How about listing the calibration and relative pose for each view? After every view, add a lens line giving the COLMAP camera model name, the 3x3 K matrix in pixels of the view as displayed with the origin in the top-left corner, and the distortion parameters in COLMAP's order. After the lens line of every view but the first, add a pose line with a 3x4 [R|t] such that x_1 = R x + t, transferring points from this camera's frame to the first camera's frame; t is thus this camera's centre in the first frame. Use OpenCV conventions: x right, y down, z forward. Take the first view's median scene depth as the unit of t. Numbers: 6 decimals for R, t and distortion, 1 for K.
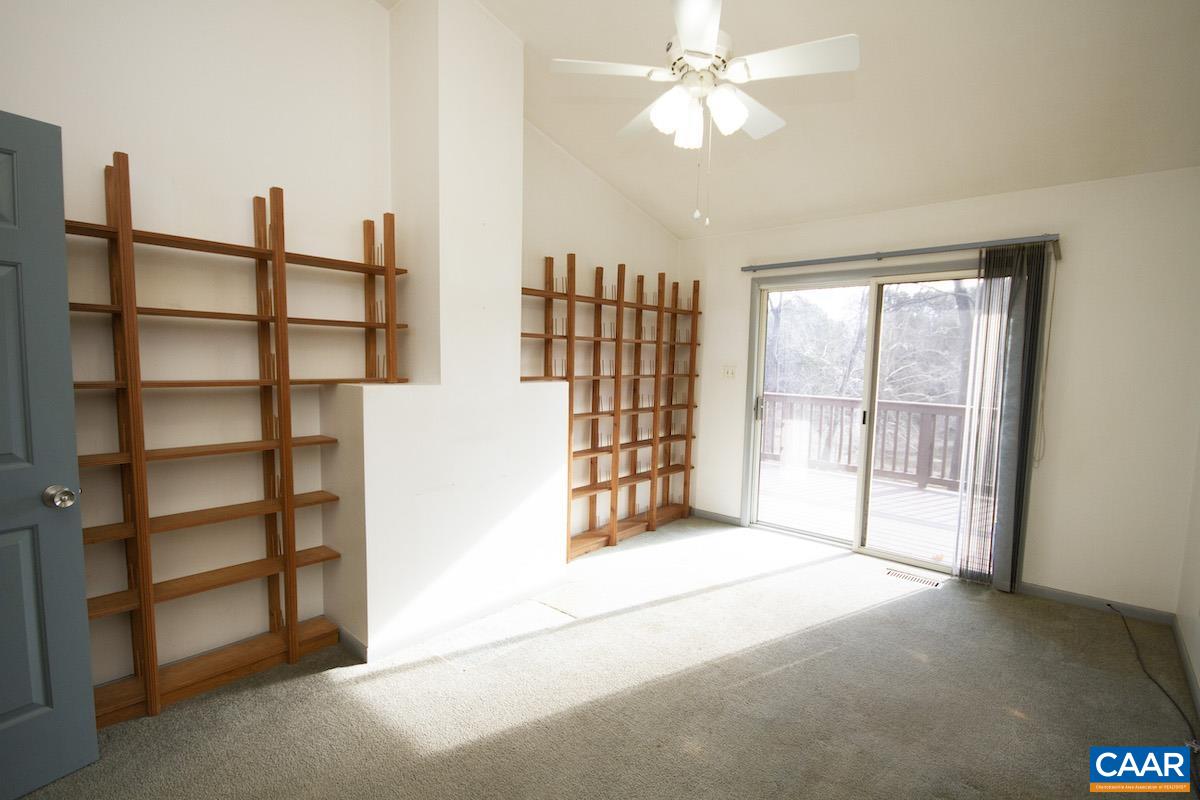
lens RADIAL K [[549.0, 0, 597.3], [0, 549.0, 406.7], [0, 0, 1]] dist [0.003185, -0.003342]
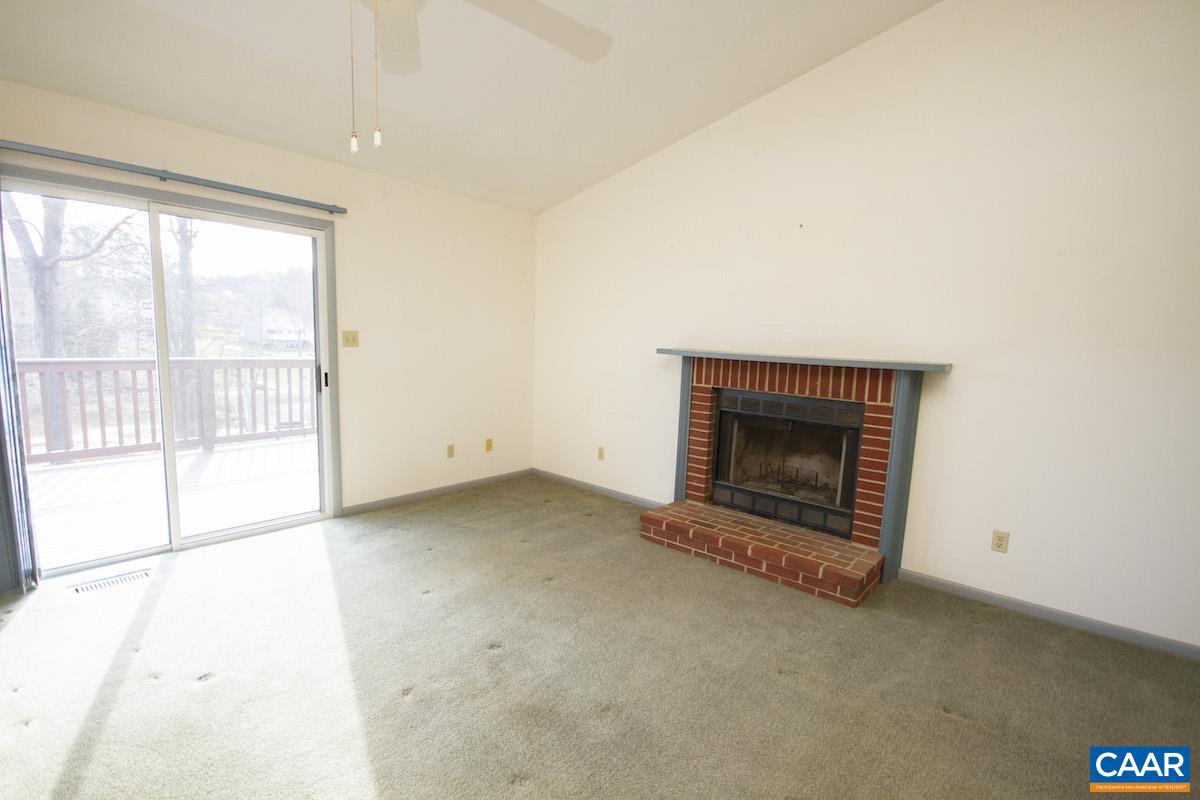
lens RADIAL K [[549.0, 0, 595.7], [0, 549.0, 398.1], [0, 0, 1]] dist [0.003185, -0.003342]
pose [[-0.004338, -0.147065, 0.989117, -0.197025], [0.056887, 0.987488, 0.147073, -0.024038], [-0.998371, 0.056906, 0.004082, 0.243098]]
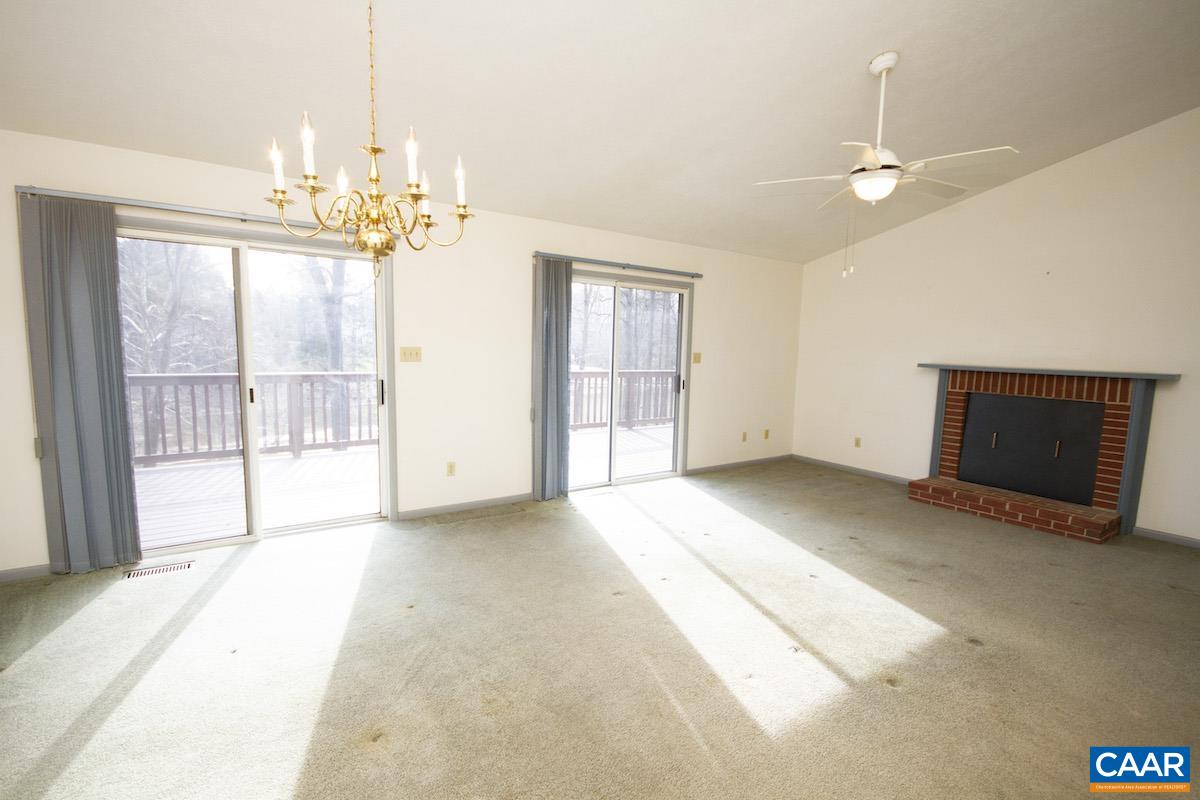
lens RADIAL K [[549.0, 0, 598.5], [0, 549.0, 400.9], [0, 0, 1]] dist [0.003185, -0.003342]
pose [[0.243199, -0.129376, 0.961310, -0.536421], [0.076365, 0.990543, 0.113991, -0.062877], [-0.966966, 0.045689, 0.250779, 0.452563]]
